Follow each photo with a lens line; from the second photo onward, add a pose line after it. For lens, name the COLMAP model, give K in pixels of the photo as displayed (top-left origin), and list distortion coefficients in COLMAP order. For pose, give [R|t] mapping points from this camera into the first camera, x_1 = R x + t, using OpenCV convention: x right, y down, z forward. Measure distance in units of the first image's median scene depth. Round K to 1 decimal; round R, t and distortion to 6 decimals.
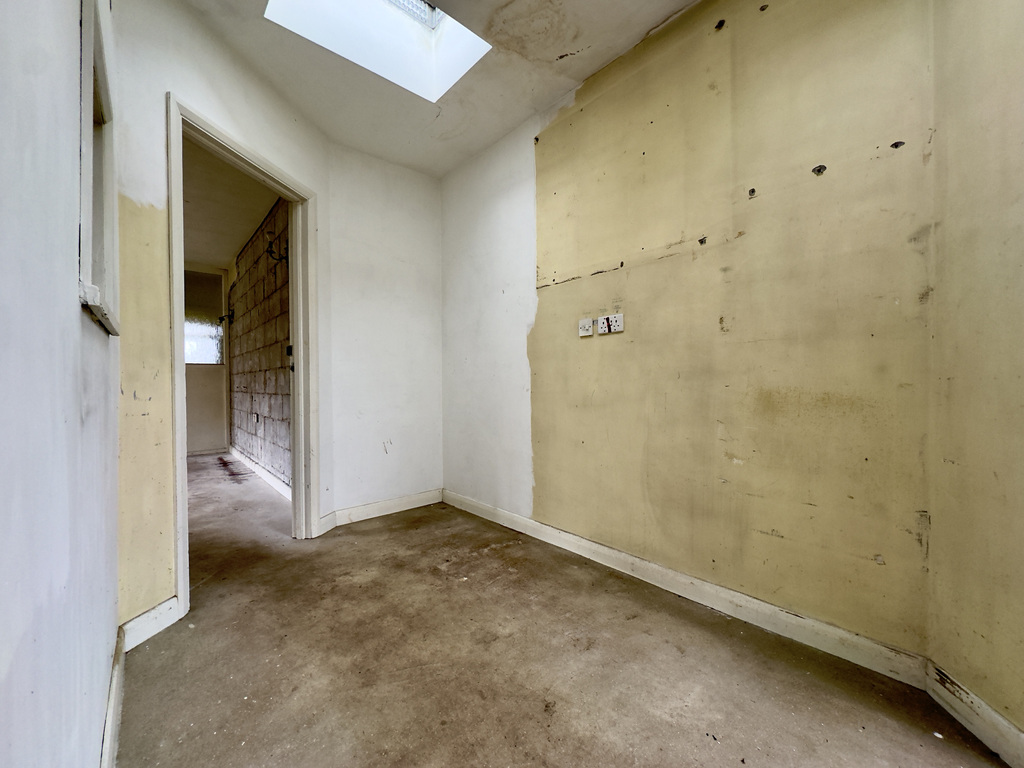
lens RADIAL K [[409.6, 0, 512.0], [0, 409.6, 384.0], [0, 0, 1]] dist [-0.000843, -0.000101]
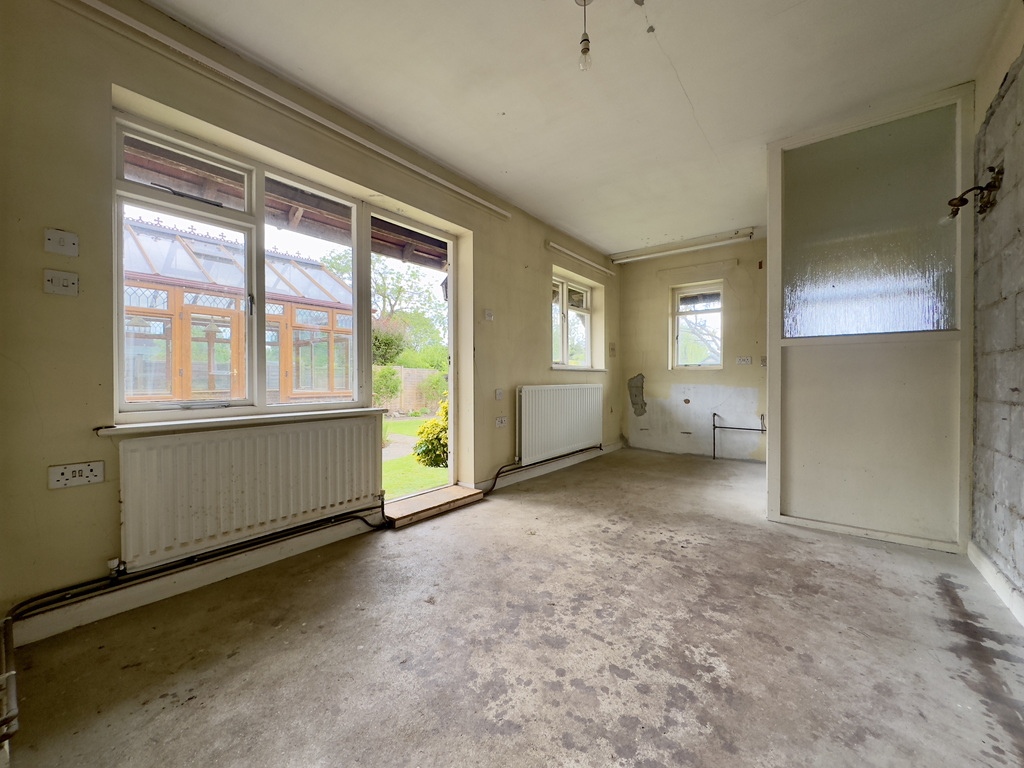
lens RADIAL K [[409.6, 0, 512.0], [0, 409.6, 384.0], [0, 0, 1]] dist [-0.000843, -0.000101]
pose [[0.173921, 0.015883, -0.984632, -0.394676], [-0.009365, 0.999851, 0.014474, 0.002501], [0.984715, 0.006703, 0.174044, 0.517791]]
